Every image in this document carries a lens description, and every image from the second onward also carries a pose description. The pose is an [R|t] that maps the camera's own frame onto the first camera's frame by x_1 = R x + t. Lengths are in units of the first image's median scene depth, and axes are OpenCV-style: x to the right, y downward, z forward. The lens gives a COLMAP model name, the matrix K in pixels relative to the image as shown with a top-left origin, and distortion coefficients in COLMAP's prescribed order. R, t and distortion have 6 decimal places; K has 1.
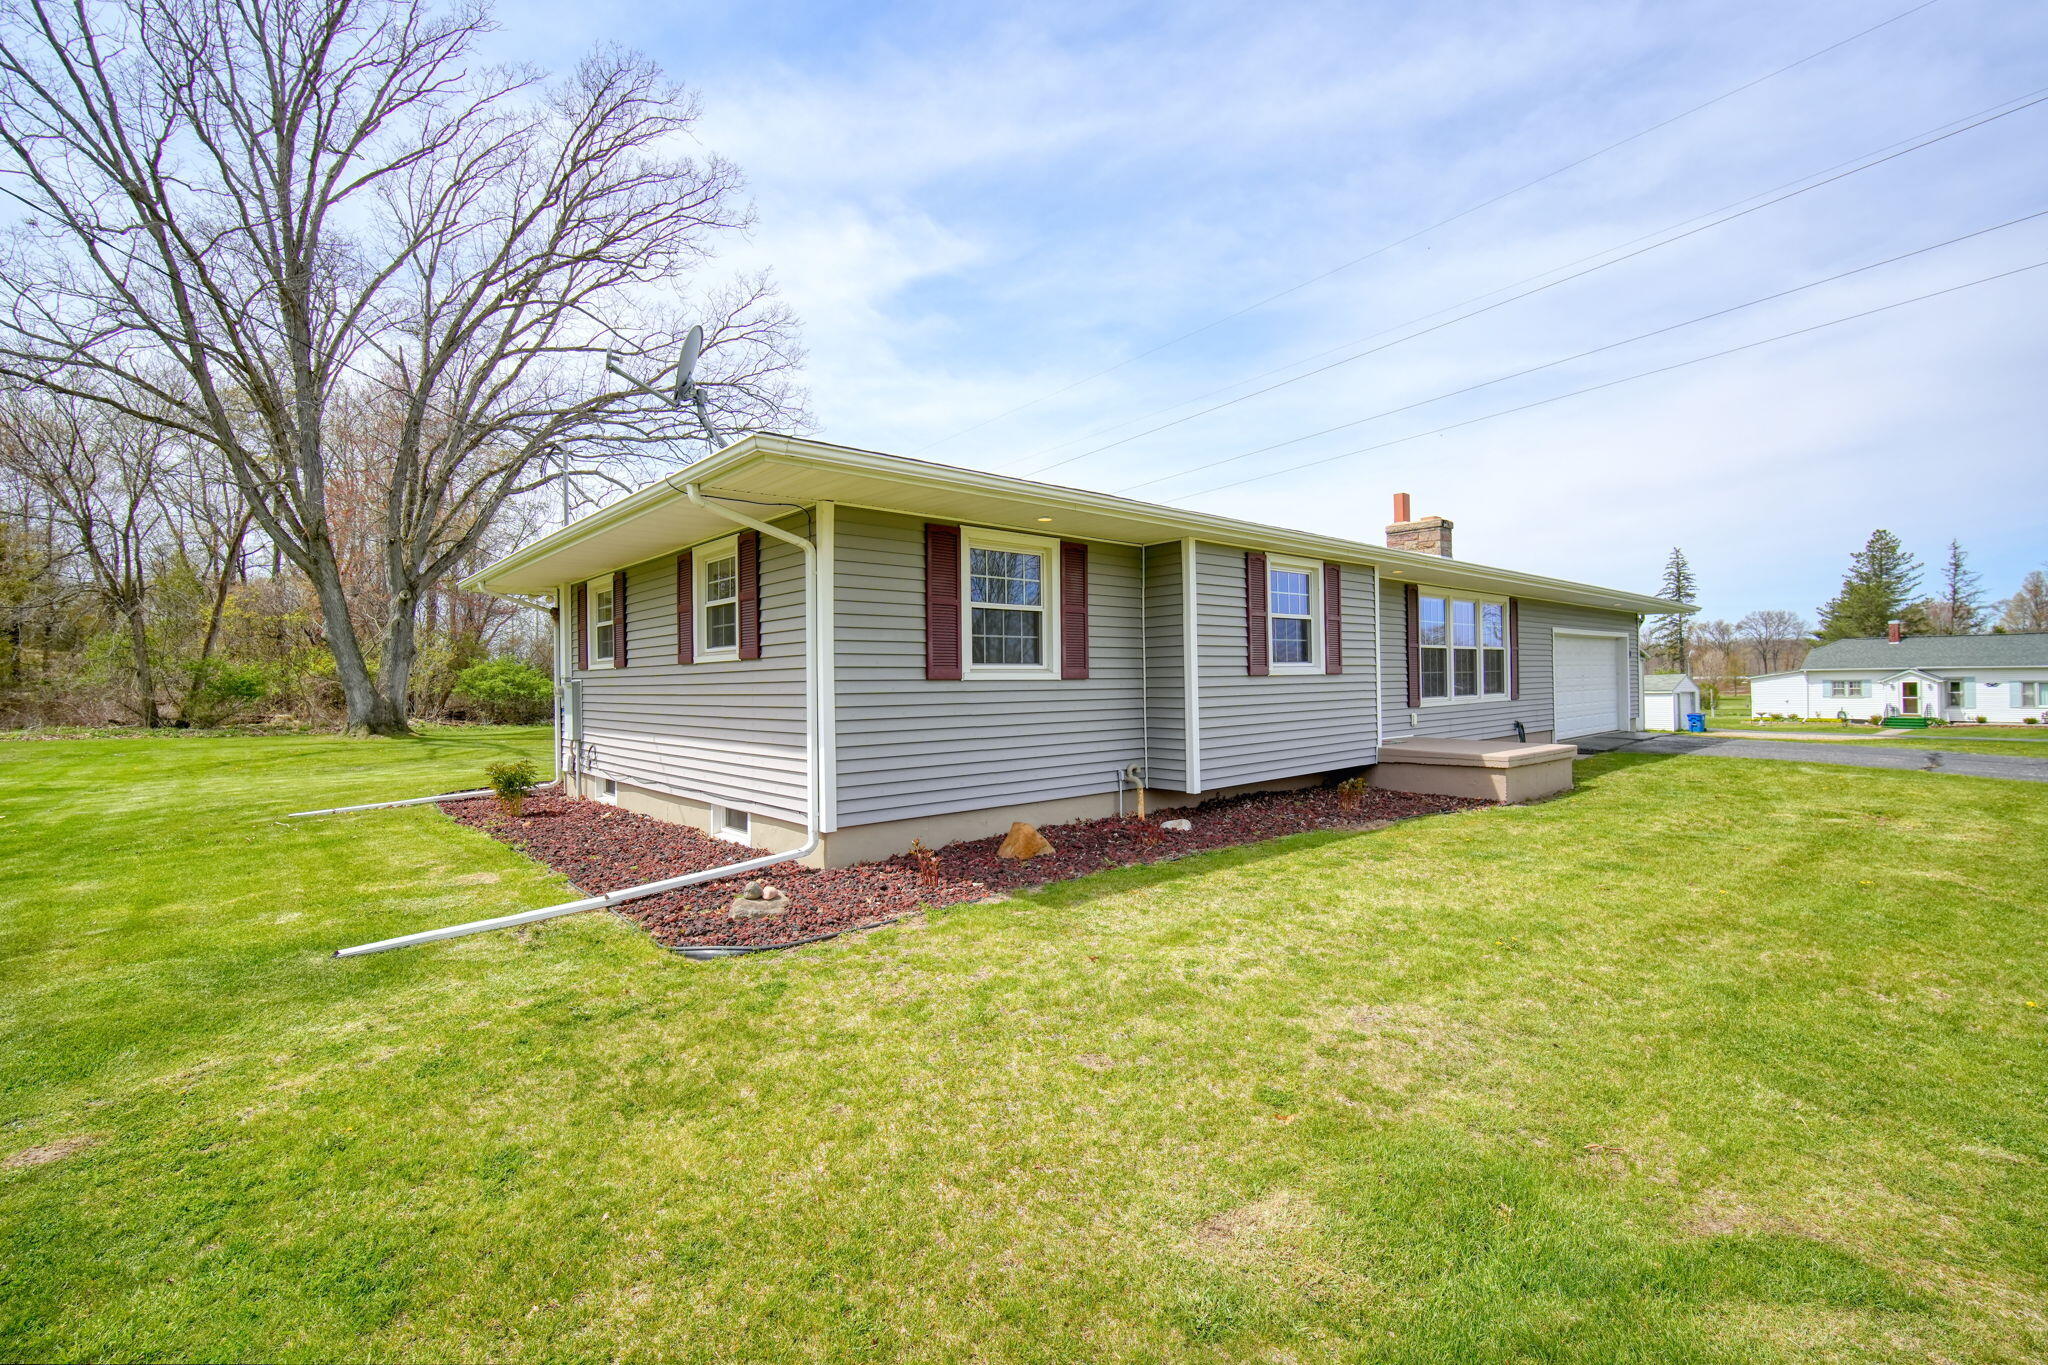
lens RADIAL K [[872.2, 0, 1024.0], [0, 872.2, 682.5], [0, 0, 1]] dist [-0.004718, 0.000384]
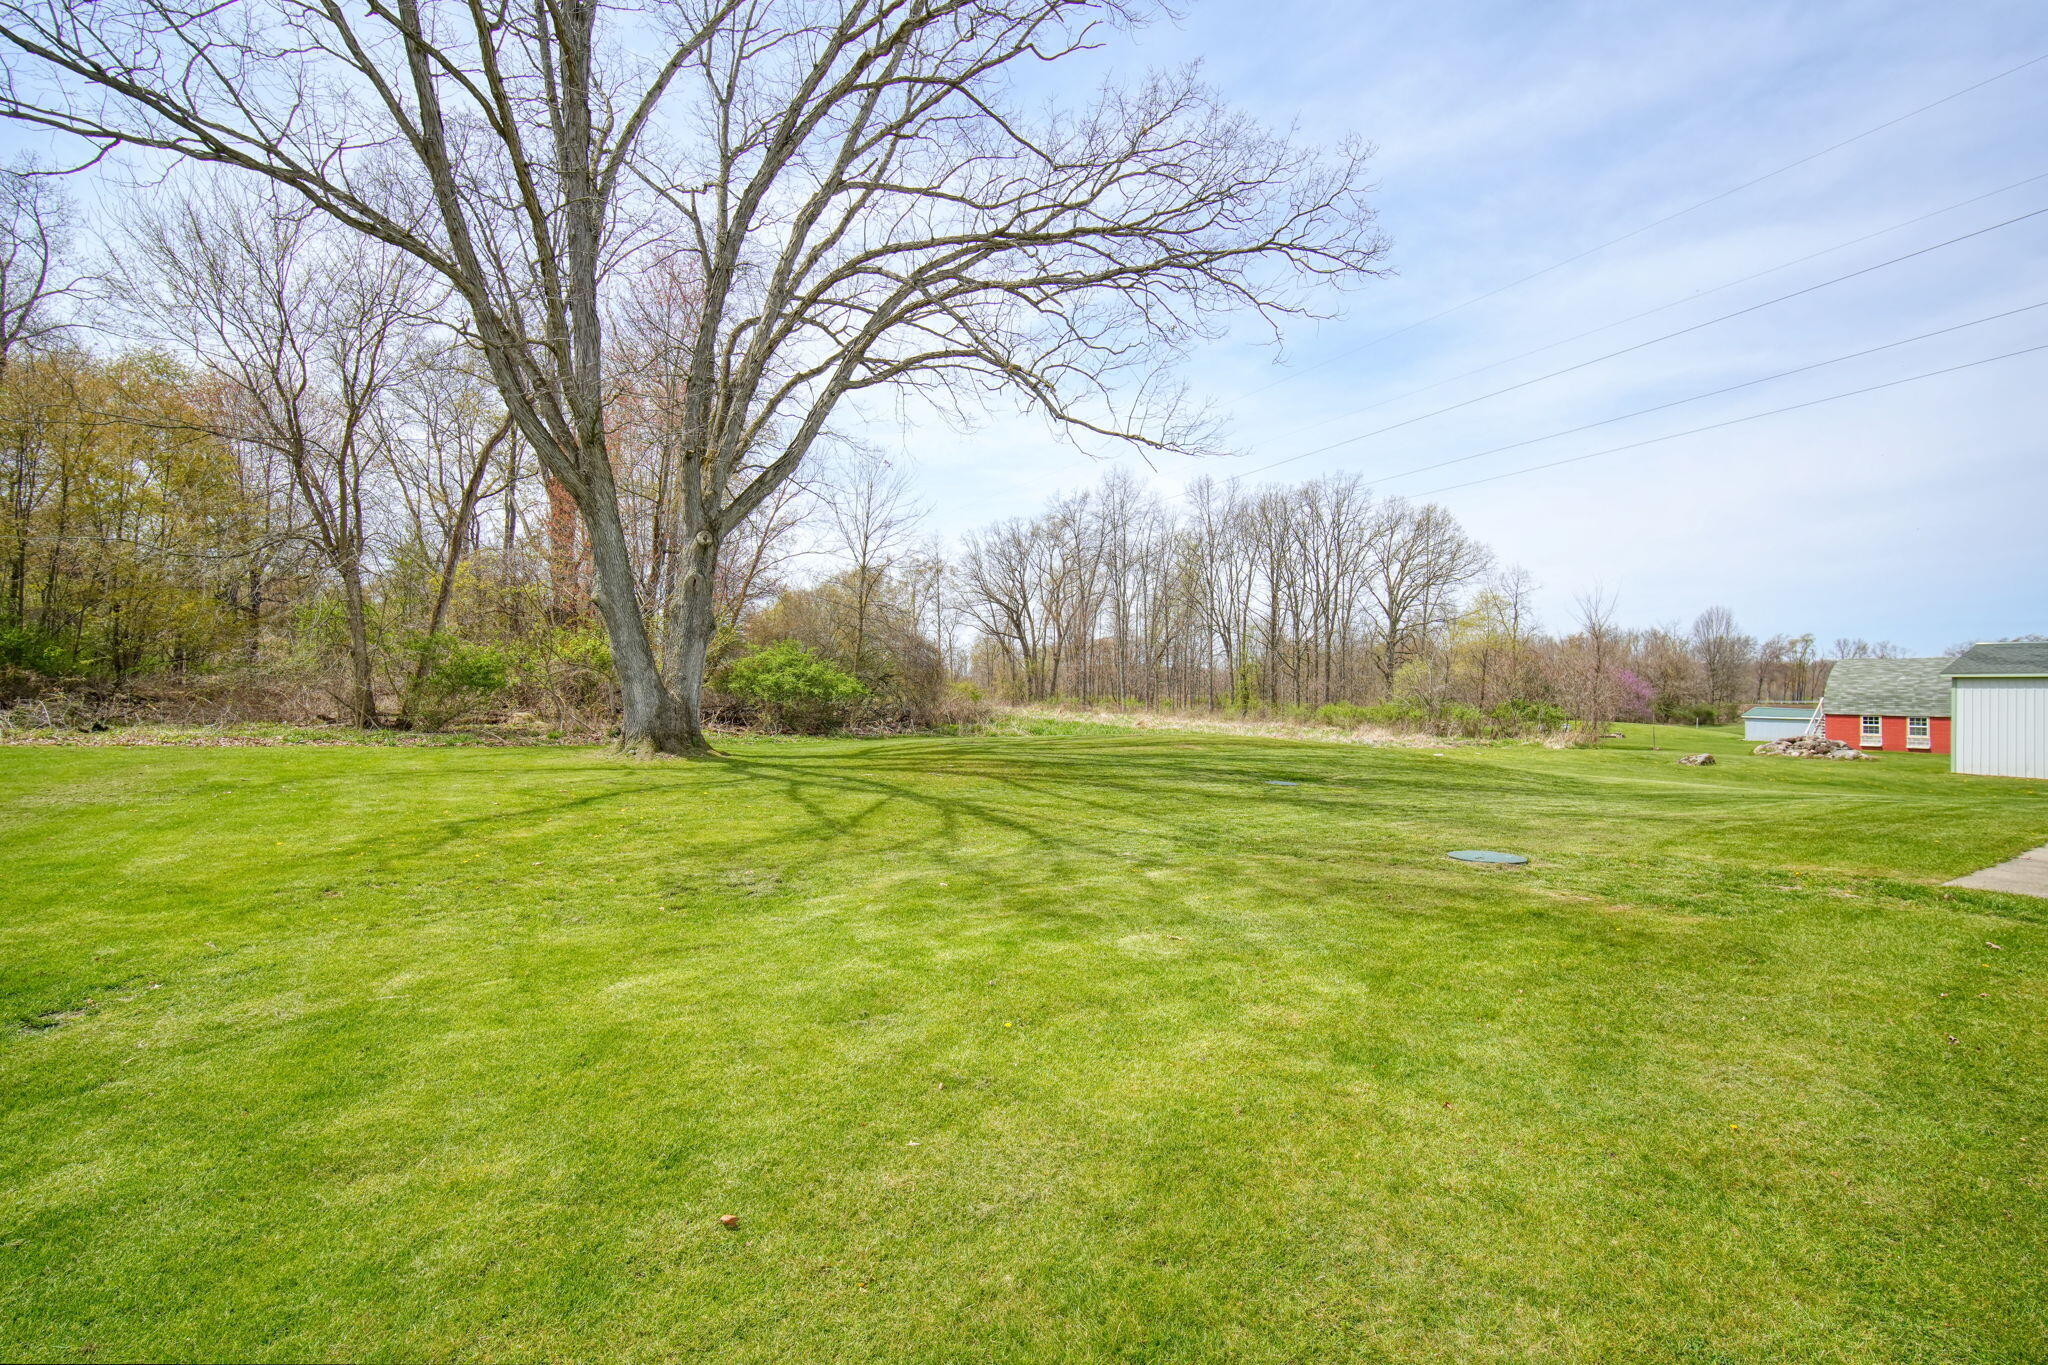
lens RADIAL K [[872.2, 0, 1024.0], [0, 872.2, 682.5], [0, 0, 1]] dist [-0.004718, 0.000384]
pose [[0.986226, 0.022888, -0.163814, -0.351129], [-0.024185, 0.999690, -0.005927, 0.005276], [0.163628, 0.009807, 0.986473, 0.380491]]
